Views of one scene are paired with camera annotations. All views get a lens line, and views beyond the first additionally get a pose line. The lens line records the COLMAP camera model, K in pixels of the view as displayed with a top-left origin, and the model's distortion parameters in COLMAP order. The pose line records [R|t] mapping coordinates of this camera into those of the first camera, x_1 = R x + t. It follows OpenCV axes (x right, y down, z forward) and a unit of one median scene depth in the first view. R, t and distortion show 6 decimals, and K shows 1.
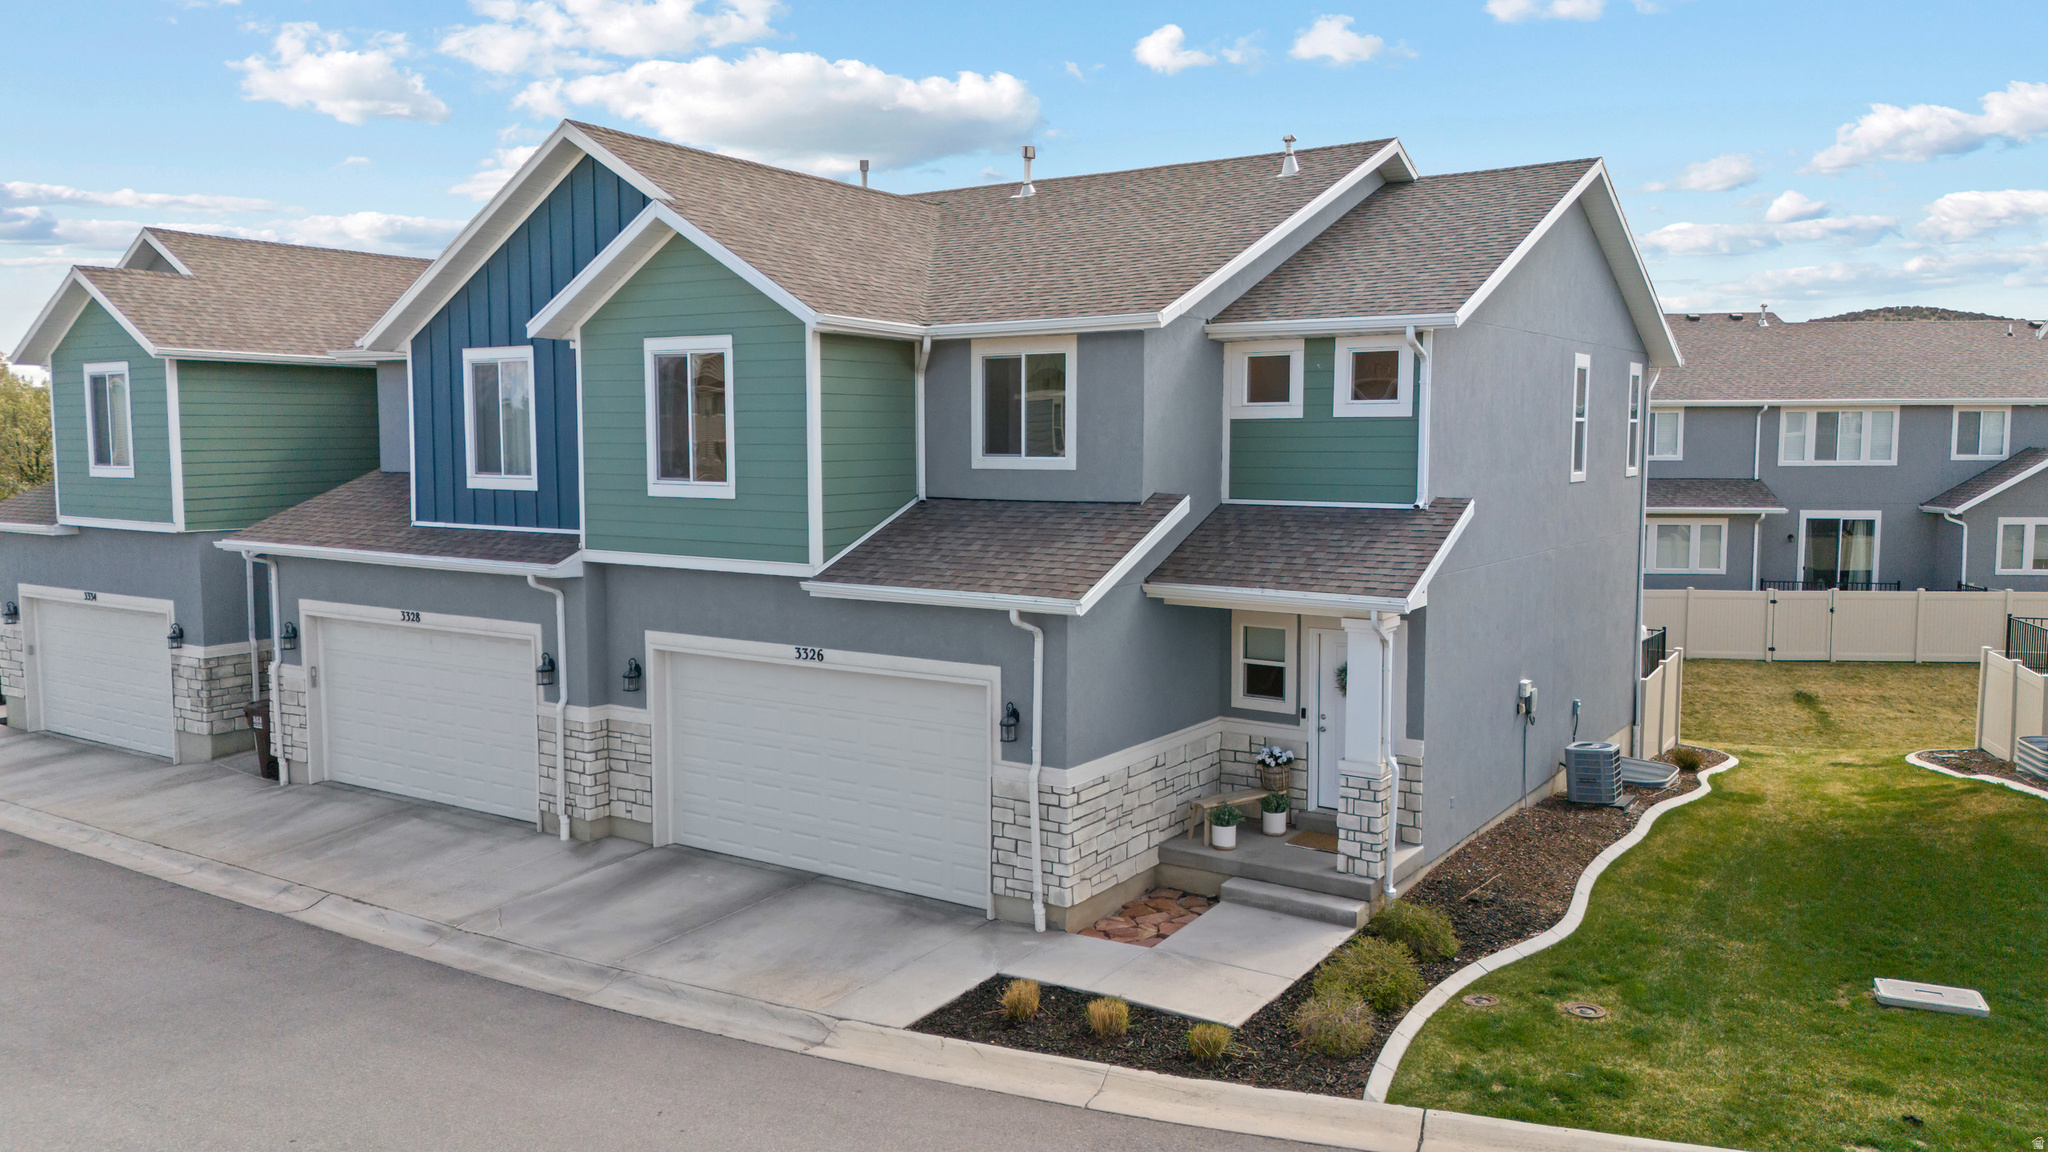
lens RADIAL K [[1456.7, 0, 1024.0], [0, 1456.7, 576.0], [0, 0, 1]] dist [0.043629, -0.002404]
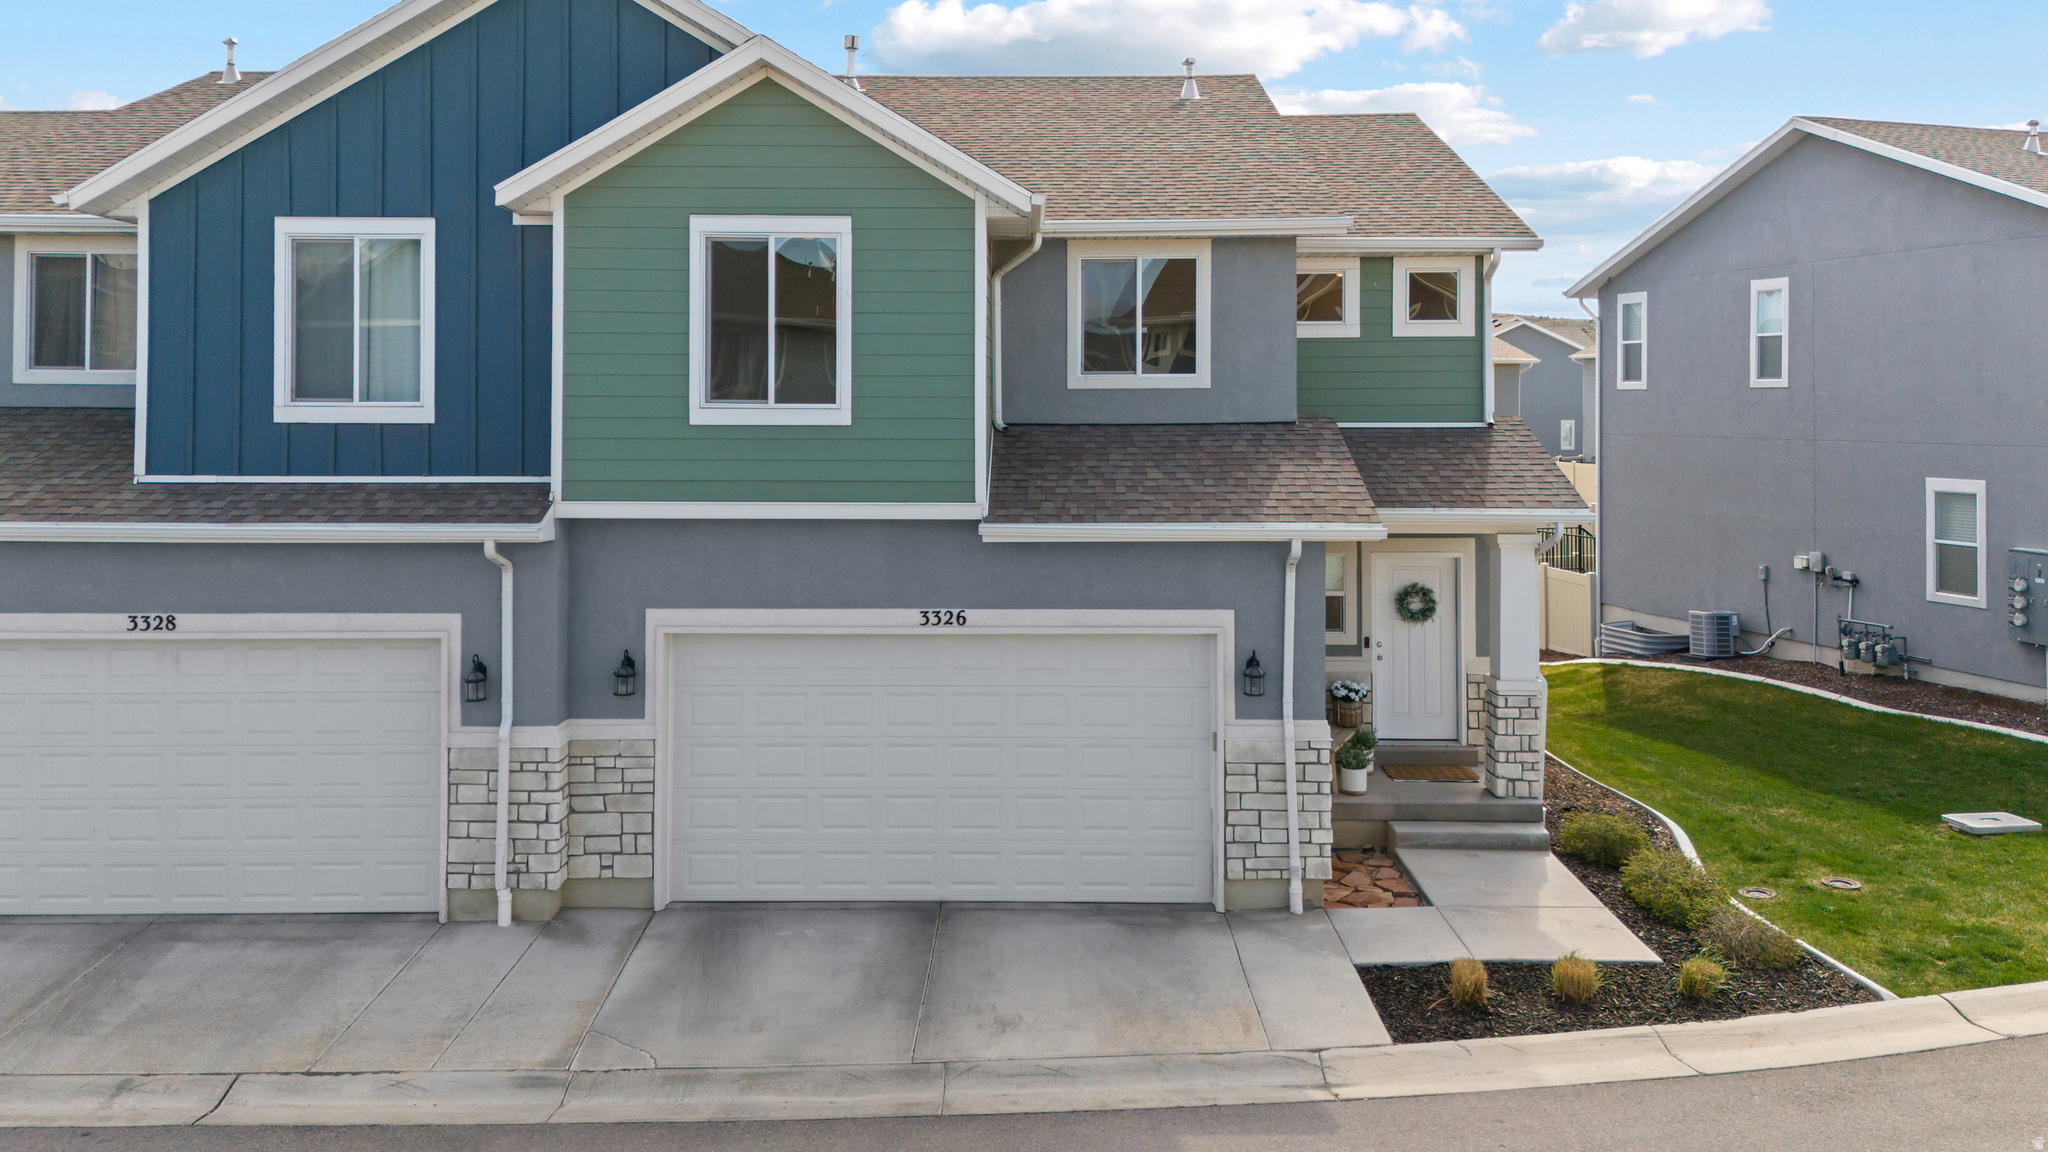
lens RADIAL K [[1531.4, 0, 1022.9], [0, 1531.4, 406.4], [0, 0, 1]] dist [0.029066, -0.004277]
pose [[0.842240, -0.002541, 0.539097, -0.559592], [0.050222, 0.996010, -0.073768, 0.002378], [-0.536759, 0.089205, 0.839007, 0.265570]]
